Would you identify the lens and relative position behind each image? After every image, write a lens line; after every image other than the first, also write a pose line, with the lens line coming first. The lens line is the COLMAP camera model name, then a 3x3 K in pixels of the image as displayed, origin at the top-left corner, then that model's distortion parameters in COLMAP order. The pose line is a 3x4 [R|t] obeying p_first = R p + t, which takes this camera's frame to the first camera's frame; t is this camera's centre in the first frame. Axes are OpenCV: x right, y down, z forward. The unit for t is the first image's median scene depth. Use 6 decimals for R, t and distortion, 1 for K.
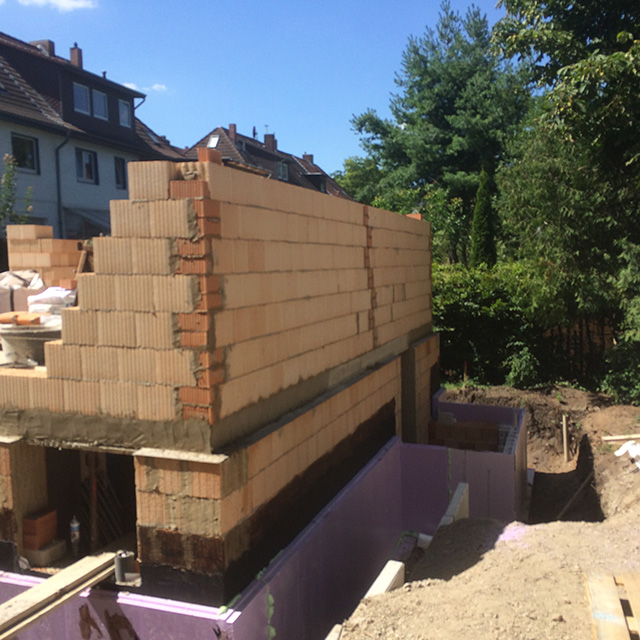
lens RADIAL K [[706.9, 0, 319.3], [0, 706.9, 302.4], [0, 0, 1]] dist [0.107567, -0.103365]
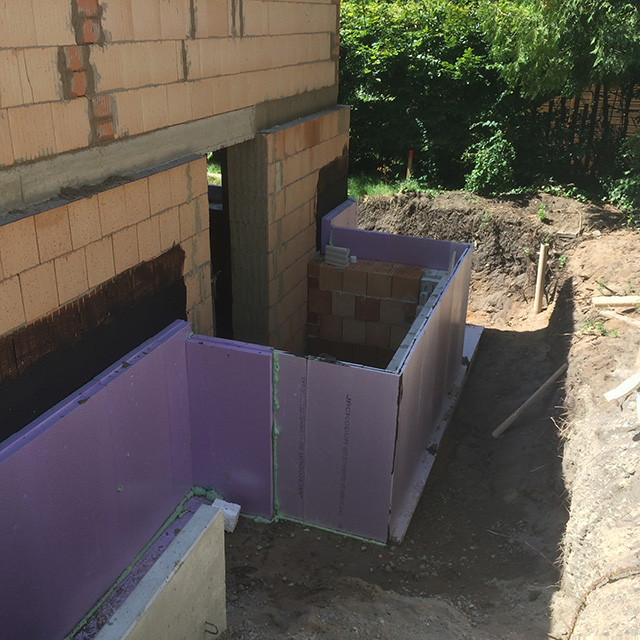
lens RADIAL K [[706.9, 0, 319.3], [0, 706.9, 302.4], [0, 0, 1]] dist [0.107567, -0.103365]
pose [[0.999462, 0.031878, -0.007759, 0.144968], [-0.027726, 0.947120, 0.319680, 0.008752], [0.017539, -0.319292, 0.947494, 0.365735]]
